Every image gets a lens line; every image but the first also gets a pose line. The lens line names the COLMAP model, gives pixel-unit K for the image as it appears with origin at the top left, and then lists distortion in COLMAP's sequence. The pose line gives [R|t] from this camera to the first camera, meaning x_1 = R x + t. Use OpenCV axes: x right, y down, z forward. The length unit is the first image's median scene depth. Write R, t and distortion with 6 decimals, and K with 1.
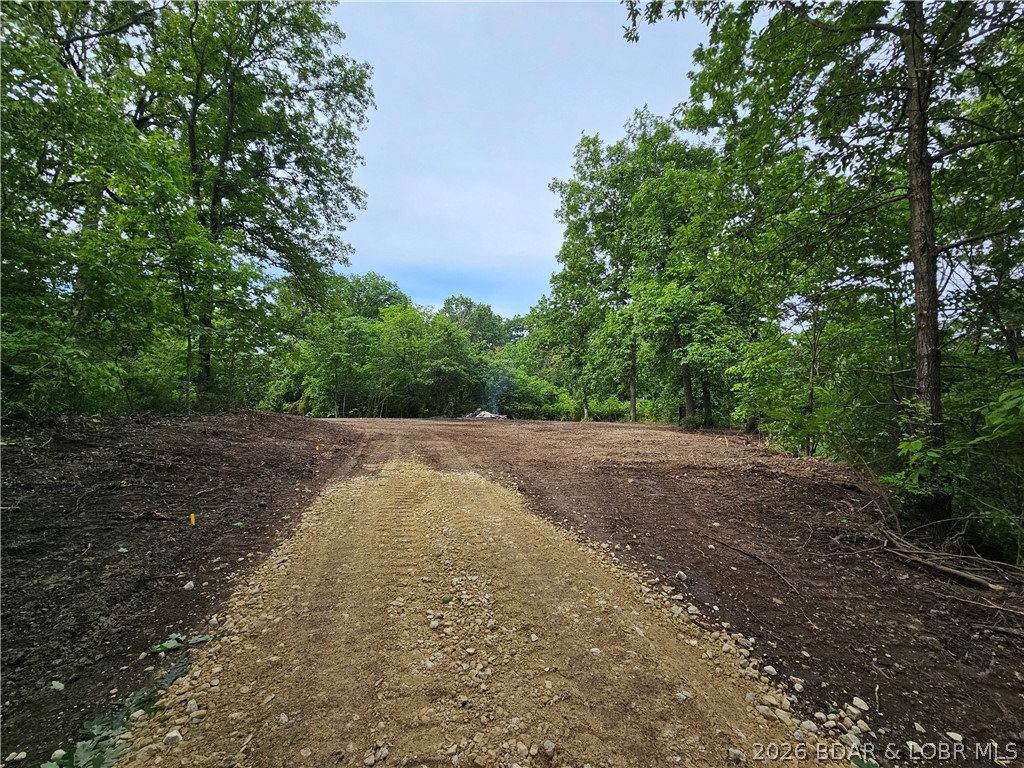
lens RADIAL K [[420.6, 0, 512.0], [0, 420.6, 384.0], [0, 0, 1]] dist [0.007137, -0.000689]
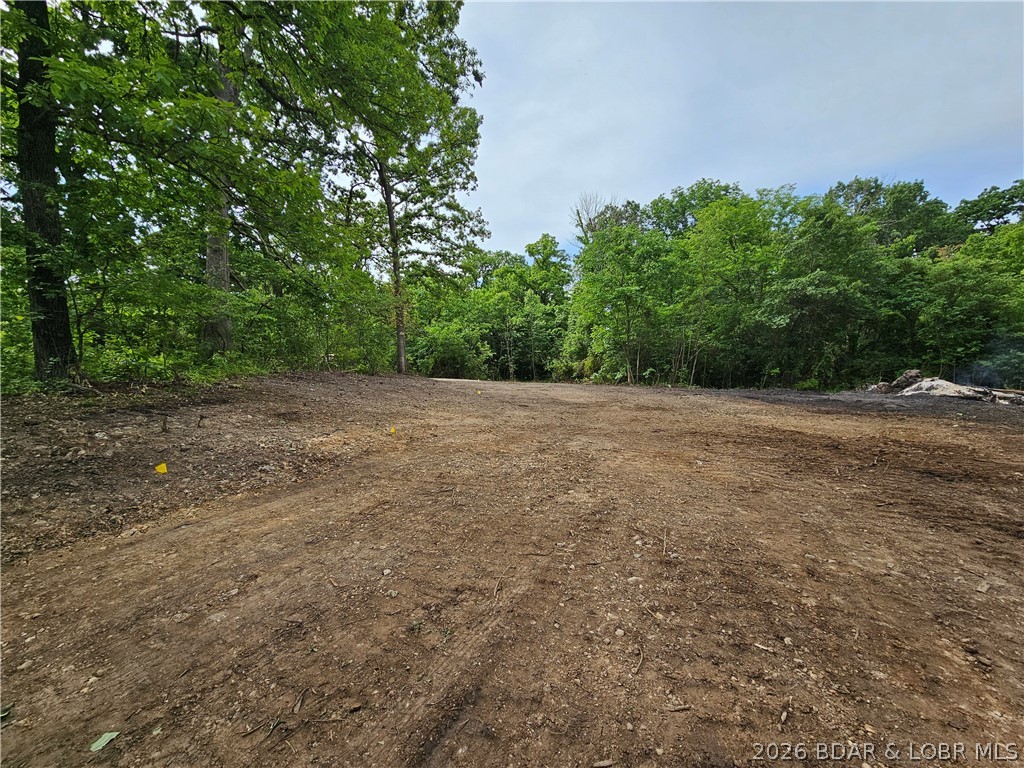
lens RADIAL K [[420.6, 0, 512.0], [0, 420.6, 384.0], [0, 0, 1]] dist [0.007137, -0.000689]
pose [[0.697456, 0.024440, -0.716211, -0.040638], [0.053788, 0.994814, 0.086327, 0.011749], [0.714607, -0.098733, 0.692524, 0.333502]]
